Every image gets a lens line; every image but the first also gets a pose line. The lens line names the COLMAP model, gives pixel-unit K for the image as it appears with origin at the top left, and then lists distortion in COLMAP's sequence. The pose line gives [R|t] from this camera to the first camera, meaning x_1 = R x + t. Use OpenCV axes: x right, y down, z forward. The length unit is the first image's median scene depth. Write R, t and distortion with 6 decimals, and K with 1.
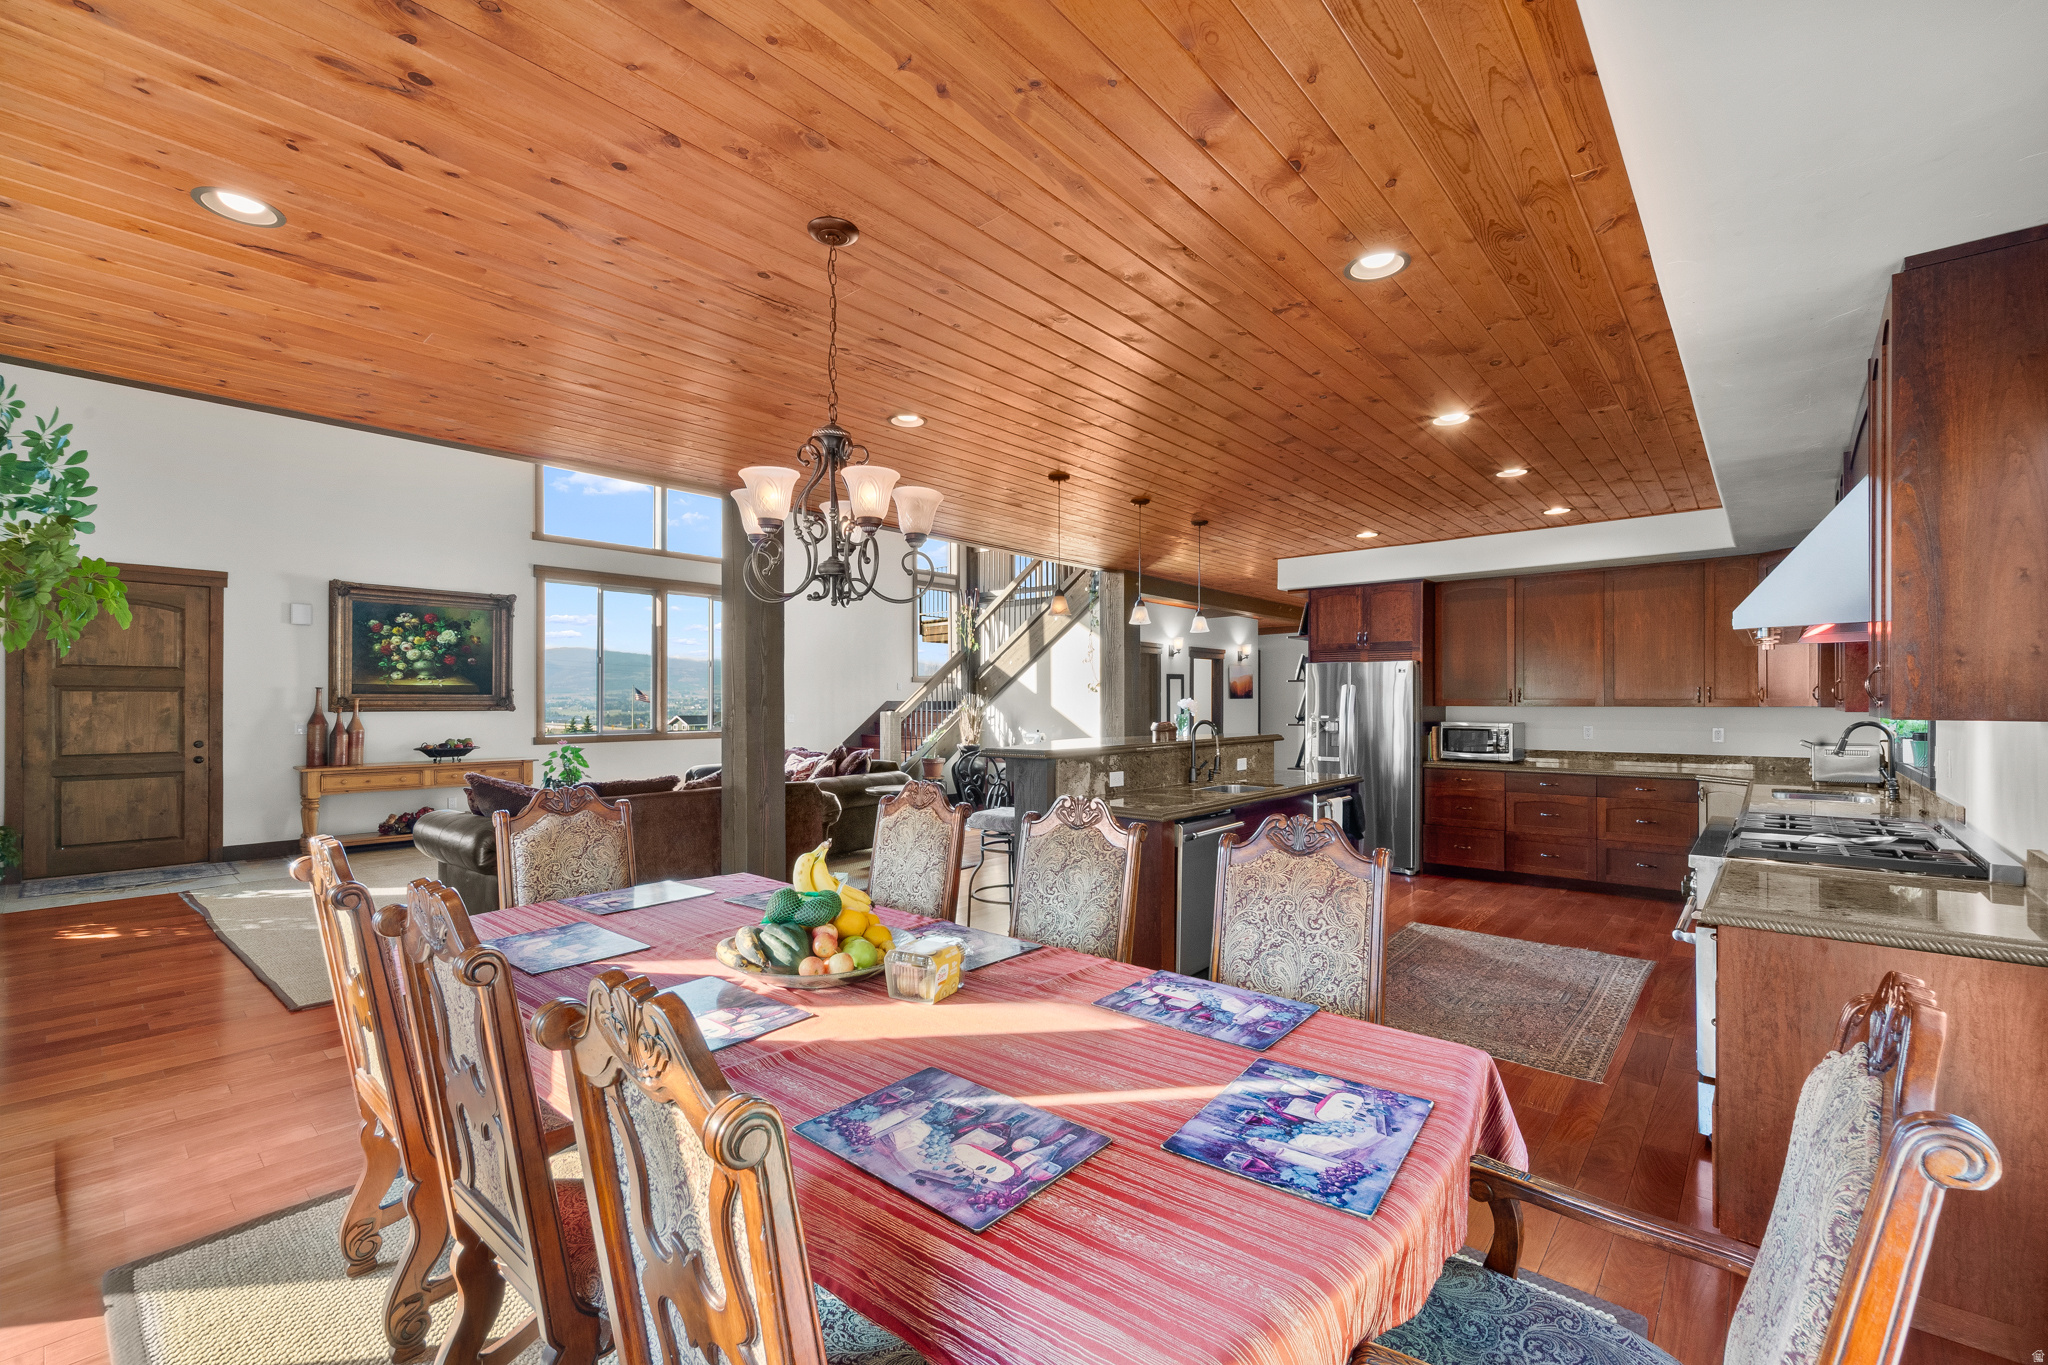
lens RADIAL K [[877.1, 0, 1021.3], [0, 877.1, 696.2], [0, 0, 1]] dist [0.000466, -0.000079]
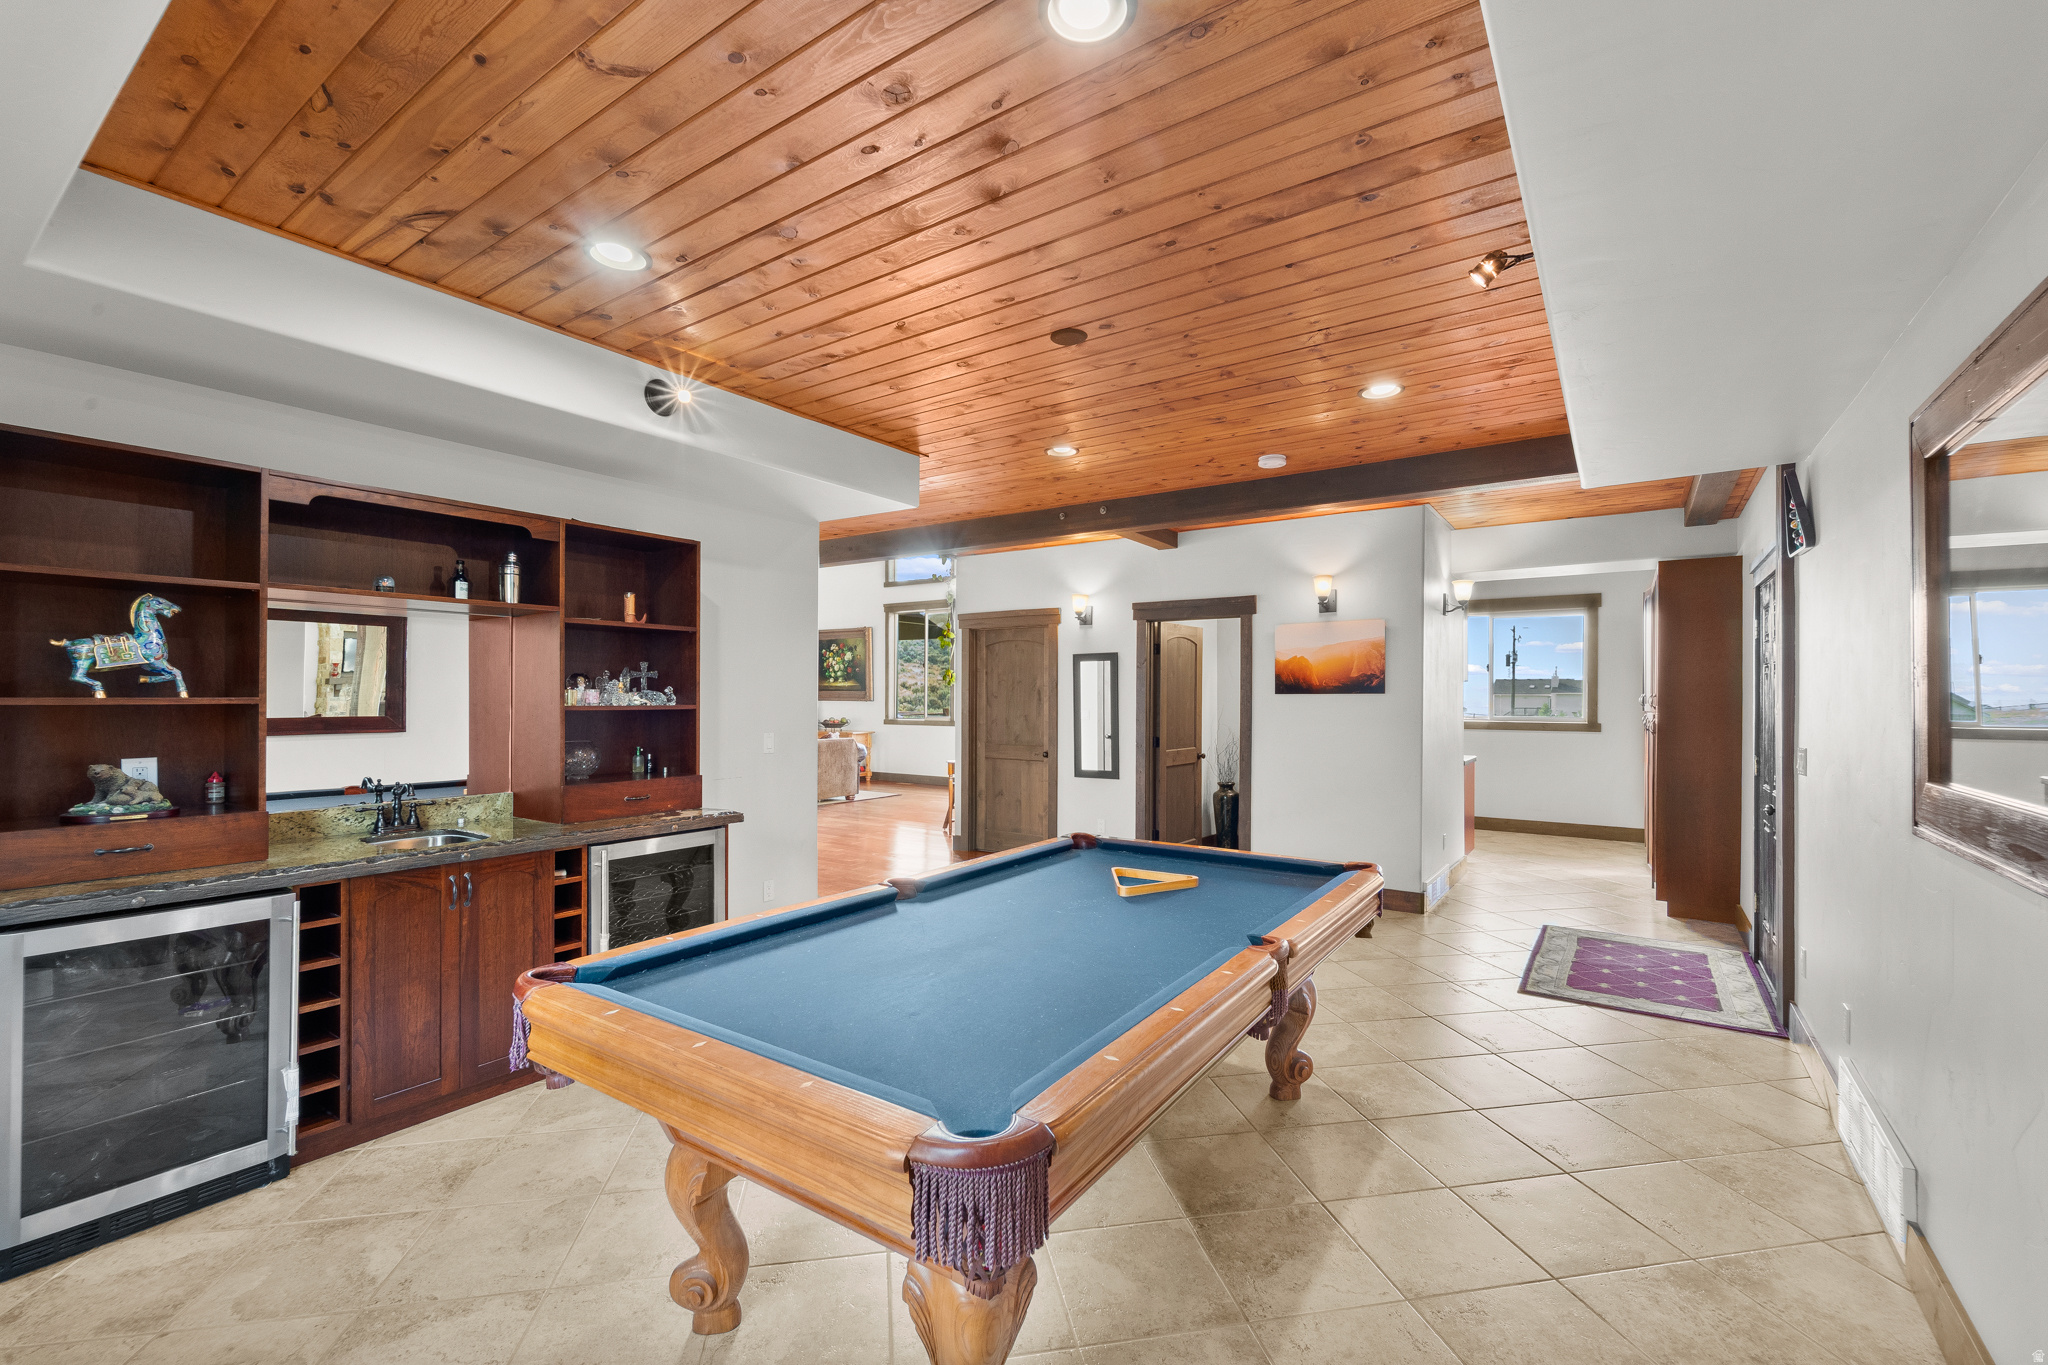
lens RADIAL K [[862.9, 0, 1026.3], [0, 862.9, 682.0], [0, 0, 1]] dist [0.000223, -0.000400]
pose [[0.102561, -0.012775, -0.994645, 1.140402], [0.003554, 0.999916, -0.012477, 0.002457], [0.994720, -0.002255, 0.102597, 1.339890]]
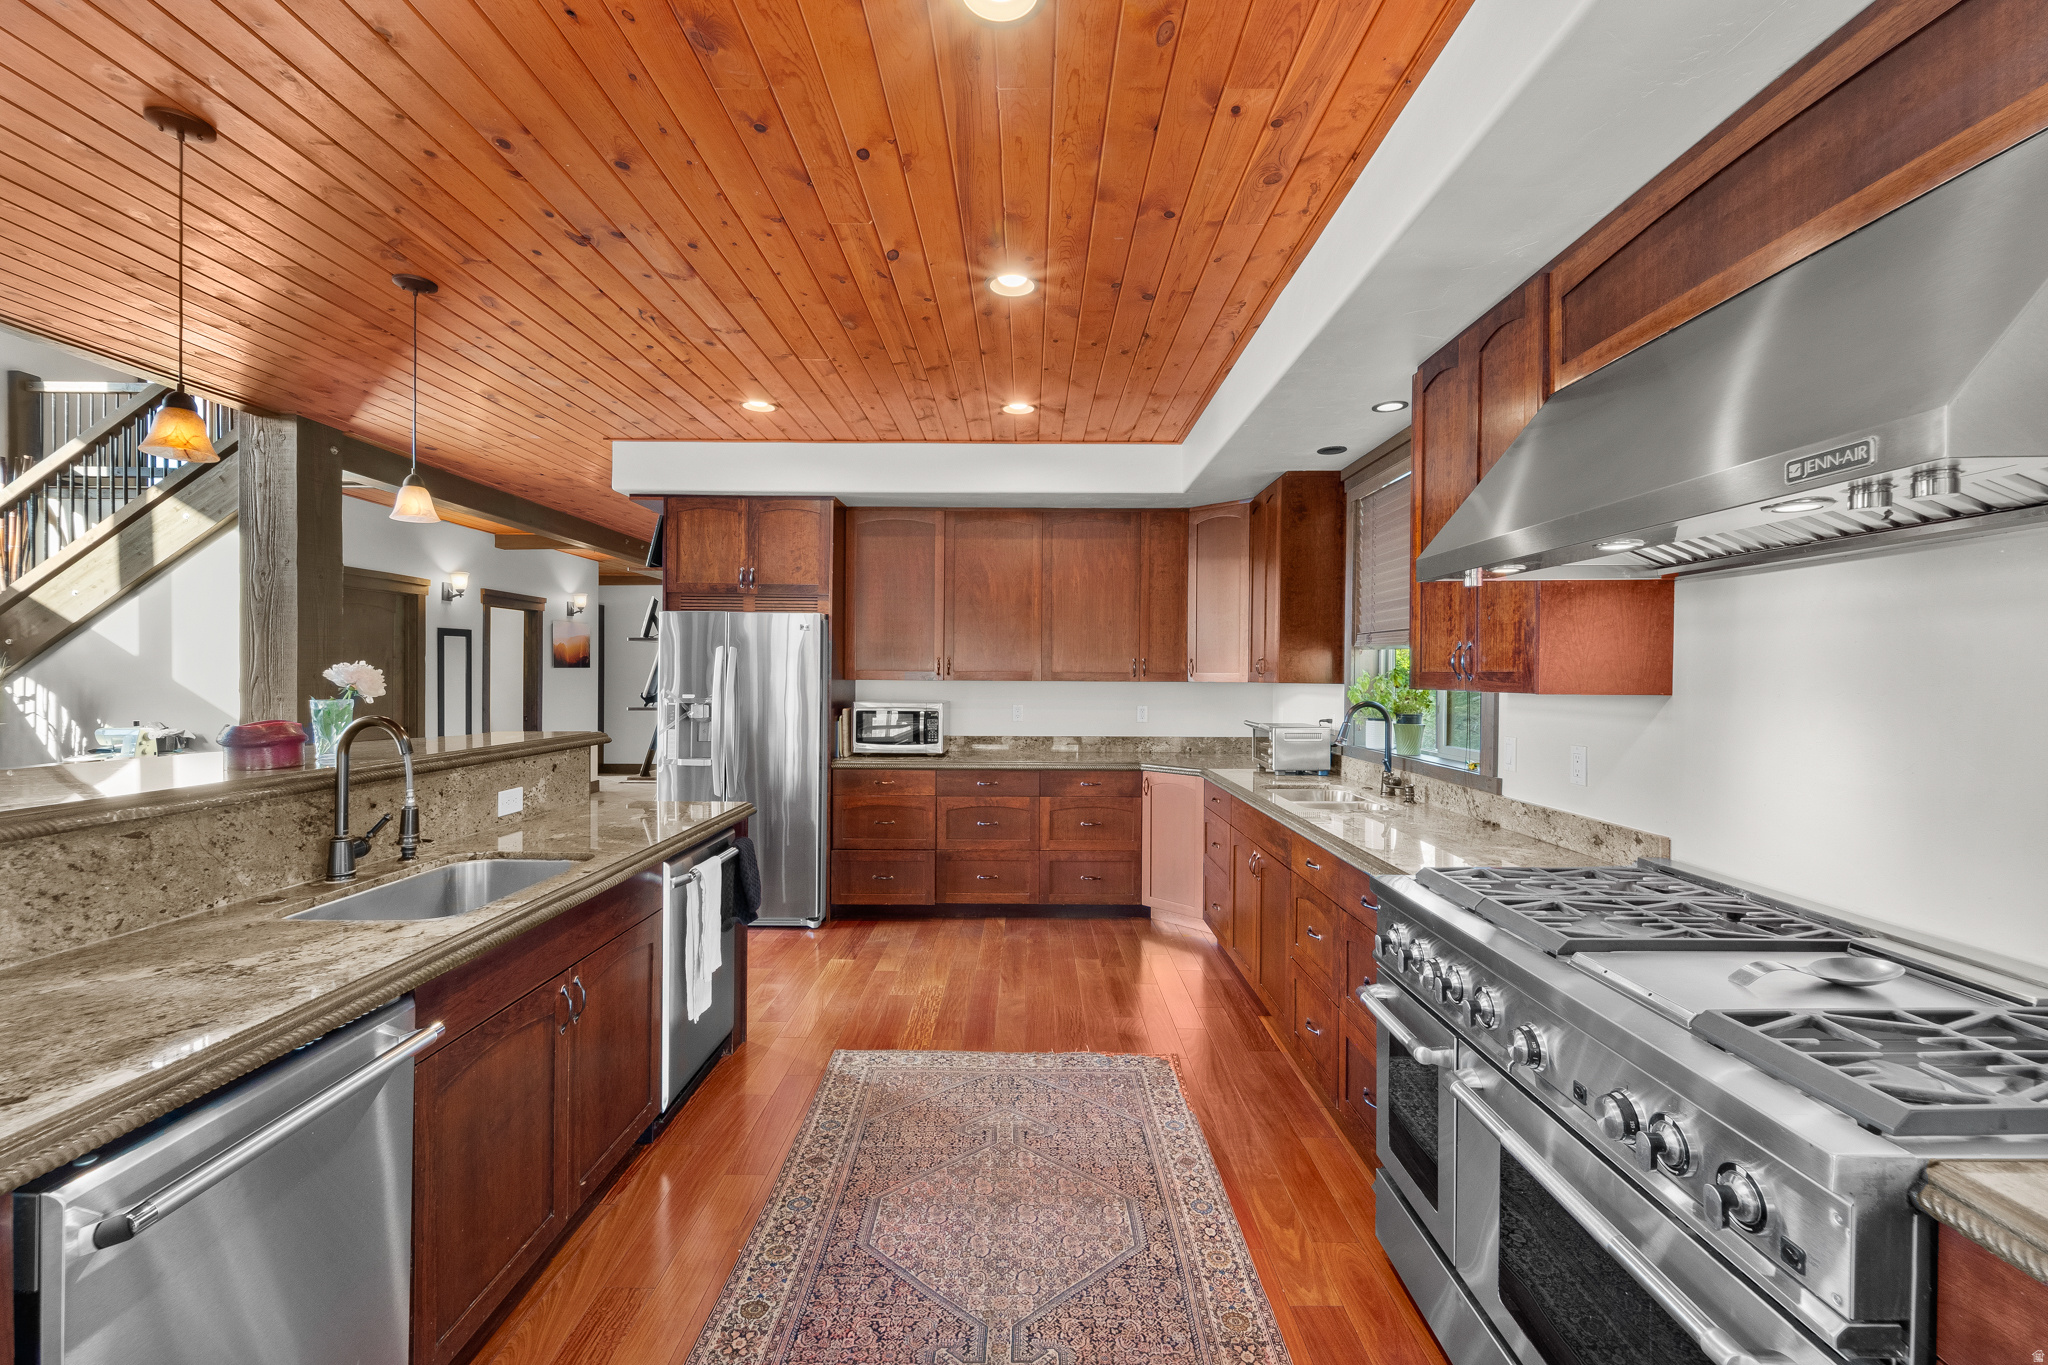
lens RADIAL K [[862.9, 0, 1026.3], [0, 862.9, 682.0], [0, 0, 1]] dist [0.000223, -0.000400]
pose [[0.762128, -0.000069, 0.647426, 0.127690], [-0.010129, 0.999876, 0.012031, 0.002915], [-0.647347, -0.015727, 0.762033, 0.364958]]
